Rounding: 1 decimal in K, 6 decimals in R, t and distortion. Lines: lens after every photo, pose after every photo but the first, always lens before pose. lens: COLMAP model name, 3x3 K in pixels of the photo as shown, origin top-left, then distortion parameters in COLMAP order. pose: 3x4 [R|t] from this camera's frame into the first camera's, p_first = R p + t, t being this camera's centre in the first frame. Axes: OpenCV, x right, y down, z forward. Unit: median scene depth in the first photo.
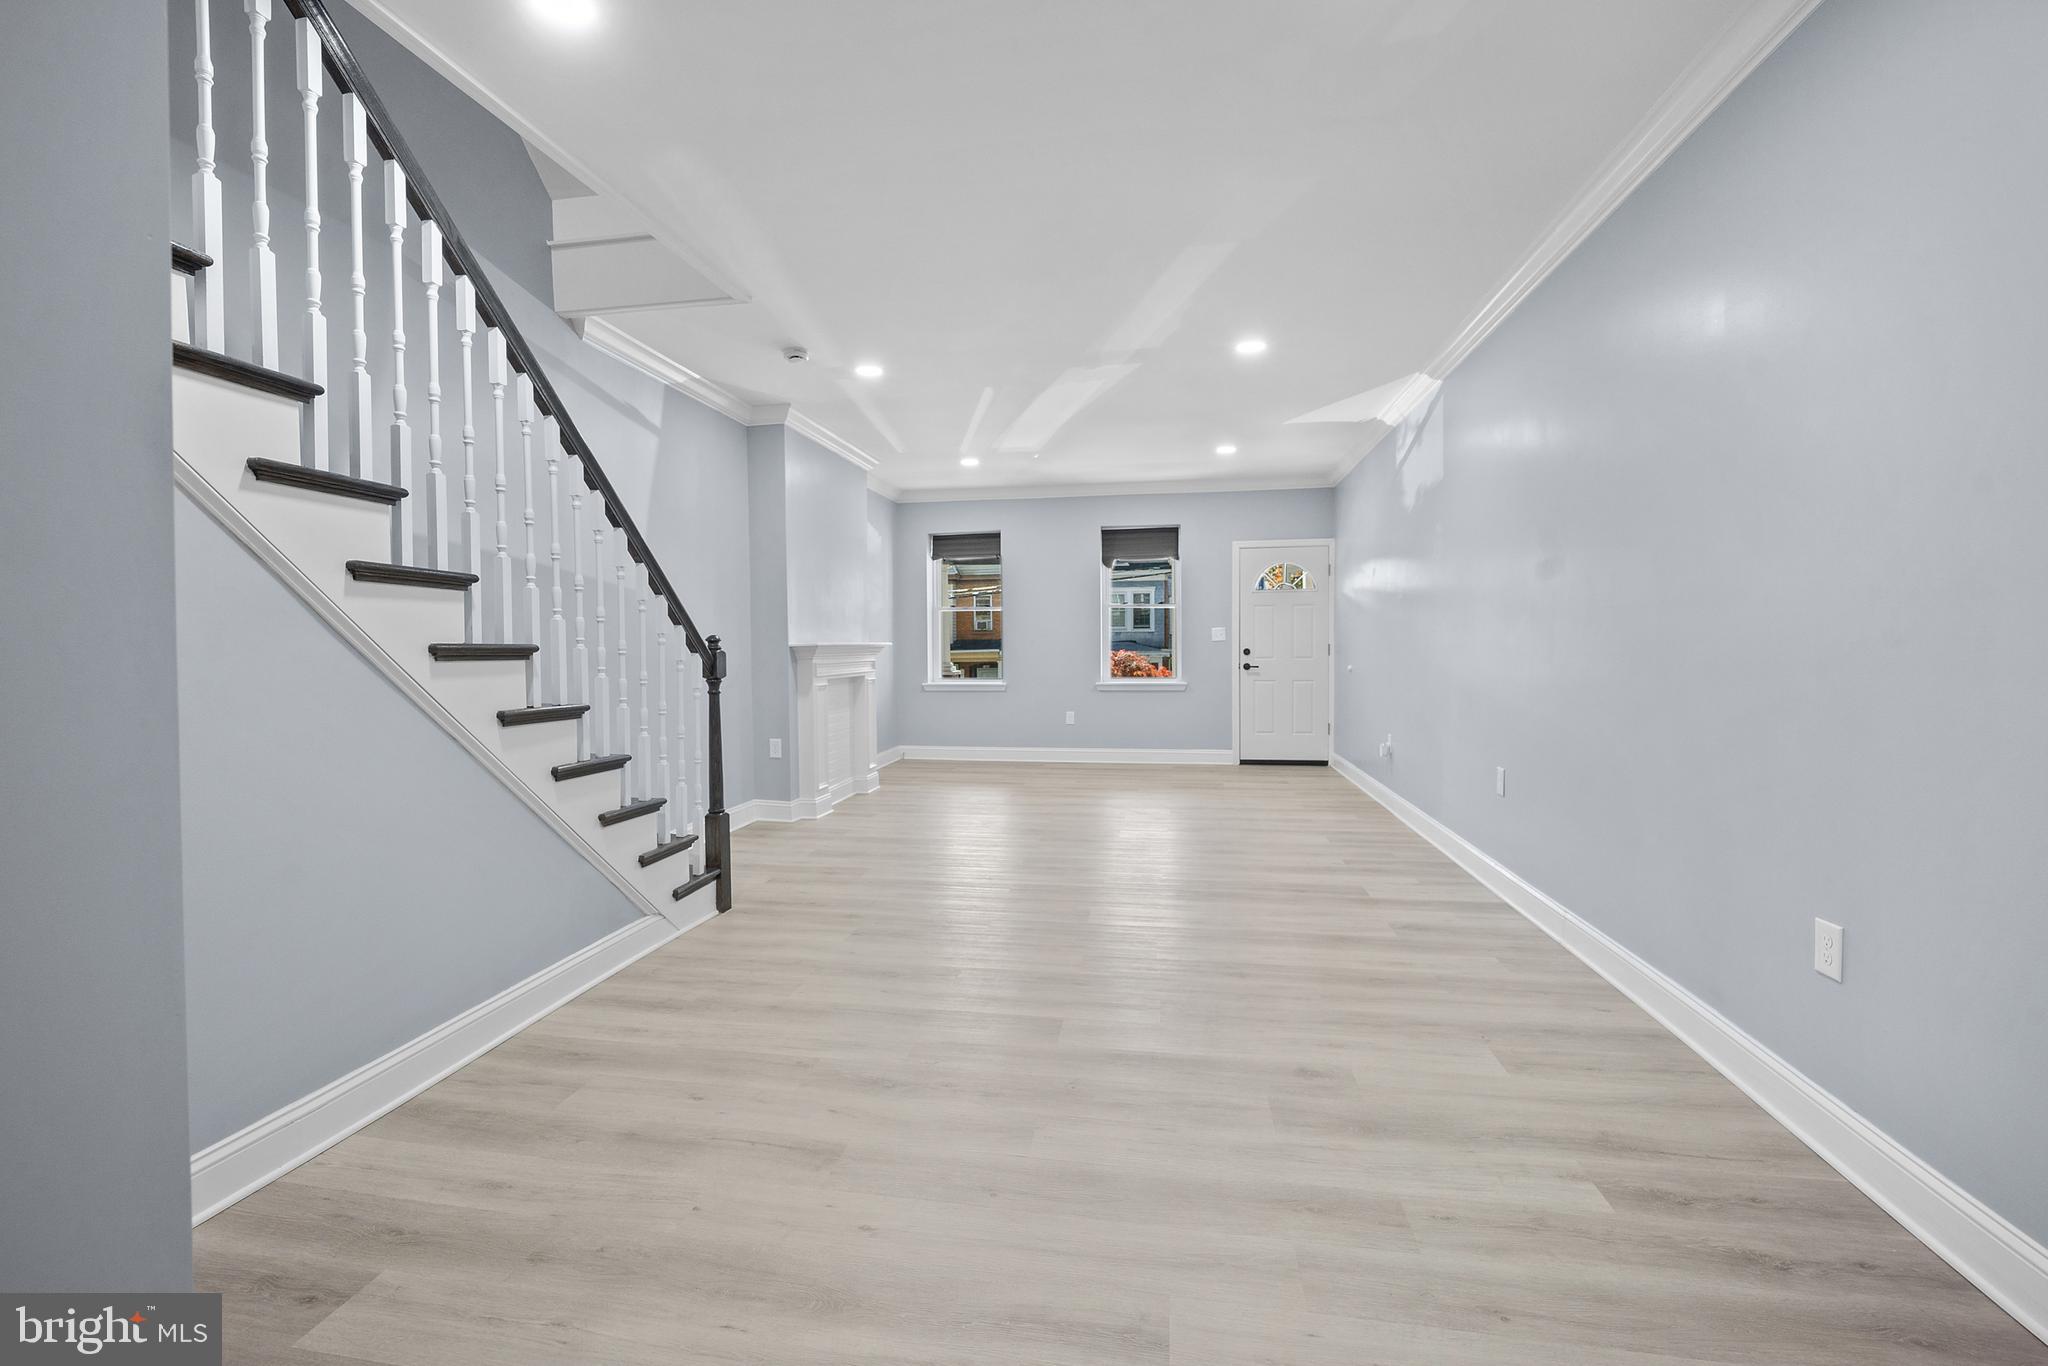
lens RADIAL K [[861.2, 0, 1022.2], [0, 861.2, 671.6], [0, 0, 1]] dist [-0.001361, -0.000116]
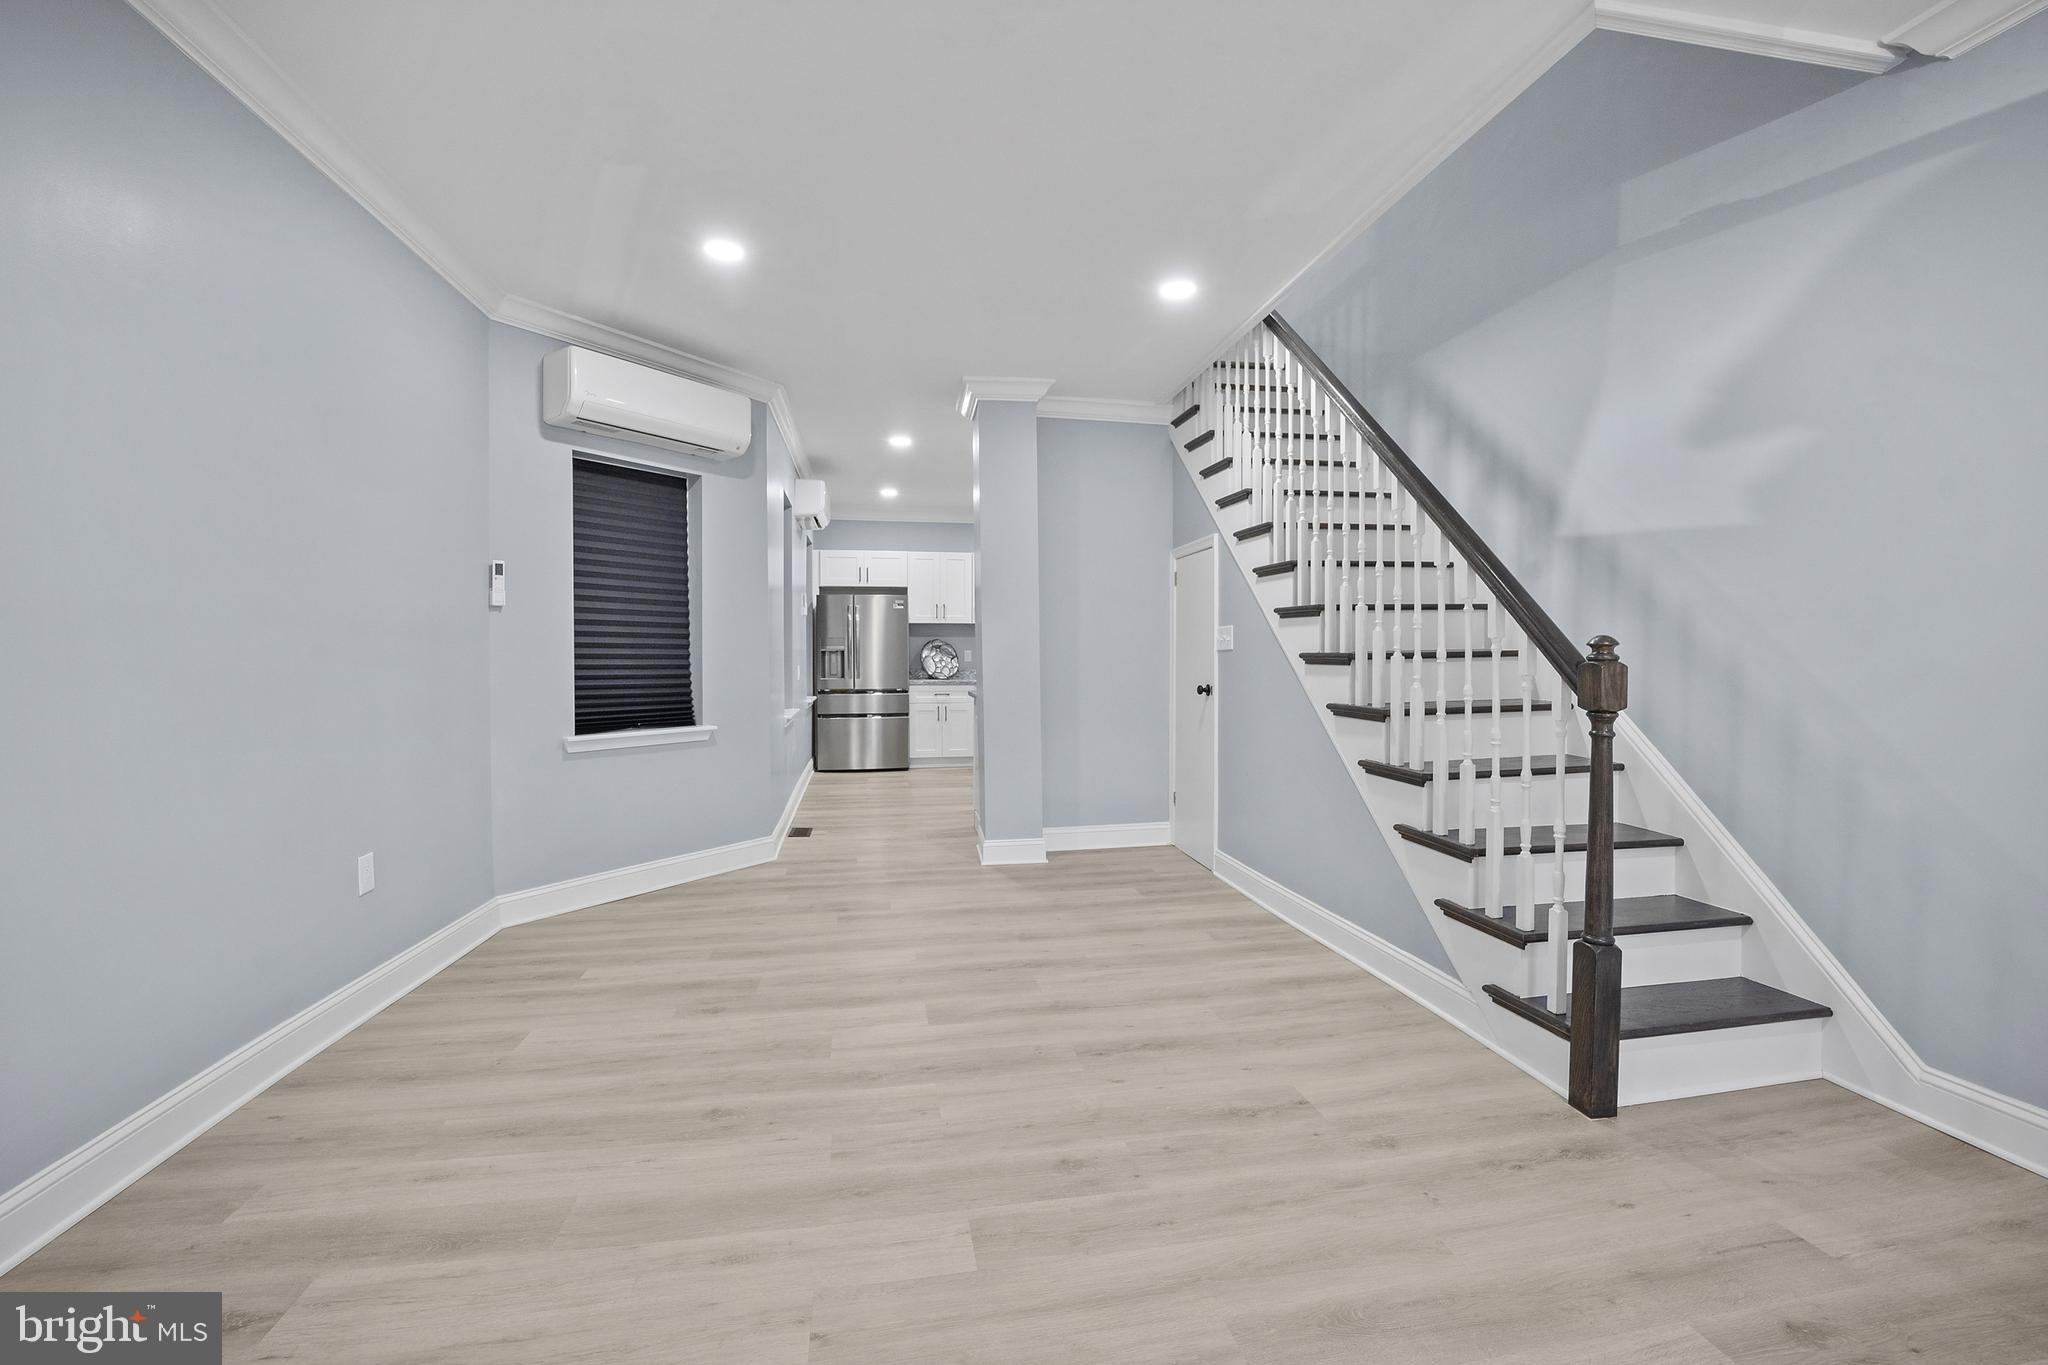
lens RADIAL K [[861.2, 0, 1022.2], [0, 861.2, 671.1], [0, 0, 1]] dist [-0.001361, -0.000116]
pose [[-0.939070, 0.015085, -0.343396, 0.097153], [-0.001813, 0.998805, 0.048833, -0.021758], [0.343722, 0.046480, -0.937920, 0.665499]]
